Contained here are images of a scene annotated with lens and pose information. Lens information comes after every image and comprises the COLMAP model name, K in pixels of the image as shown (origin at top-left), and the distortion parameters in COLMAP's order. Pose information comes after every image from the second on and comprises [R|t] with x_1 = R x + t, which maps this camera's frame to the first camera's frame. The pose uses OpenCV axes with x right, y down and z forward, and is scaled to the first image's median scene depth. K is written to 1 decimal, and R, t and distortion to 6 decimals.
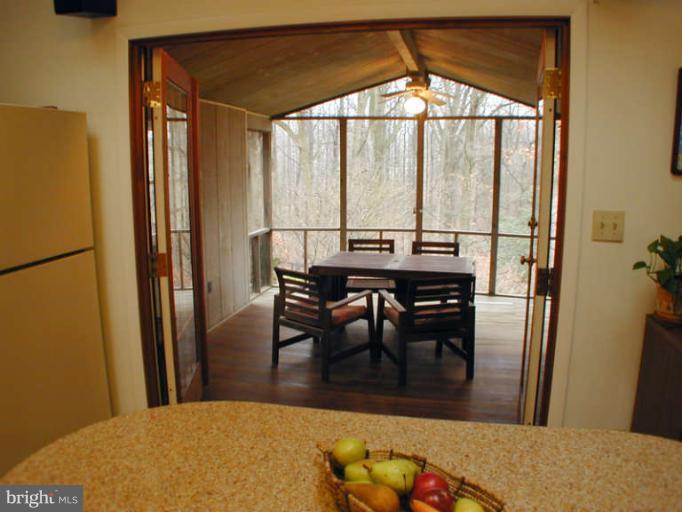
lens RADIAL K [[536.4, 0, 341.0], [0, 536.4, 256.0], [0, 0, 1]] dist [-0.215262, 0.115335]
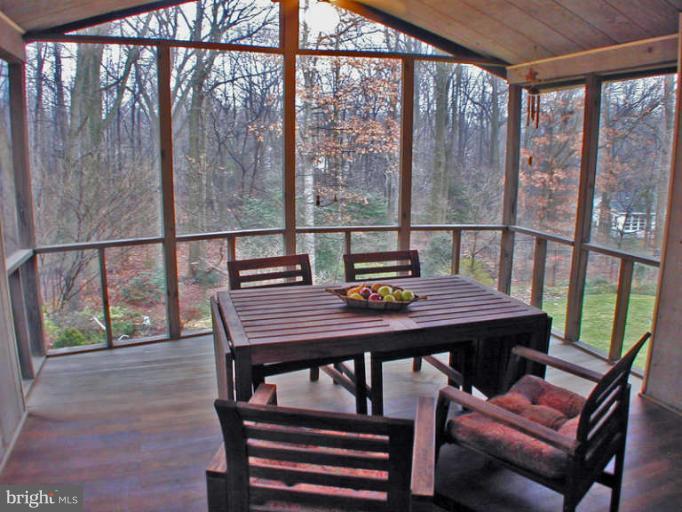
lens RADIAL K [[536.4, 0, 341.0], [0, 536.4, 256.0], [0, 0, 1]] dist [-0.215262, 0.115335]
pose [[0.855189, -0.100256, 0.508527, -0.135438], [0.085887, 0.994961, 0.051721, -0.048801], [-0.511151, -0.000555, 0.859491, 0.447515]]
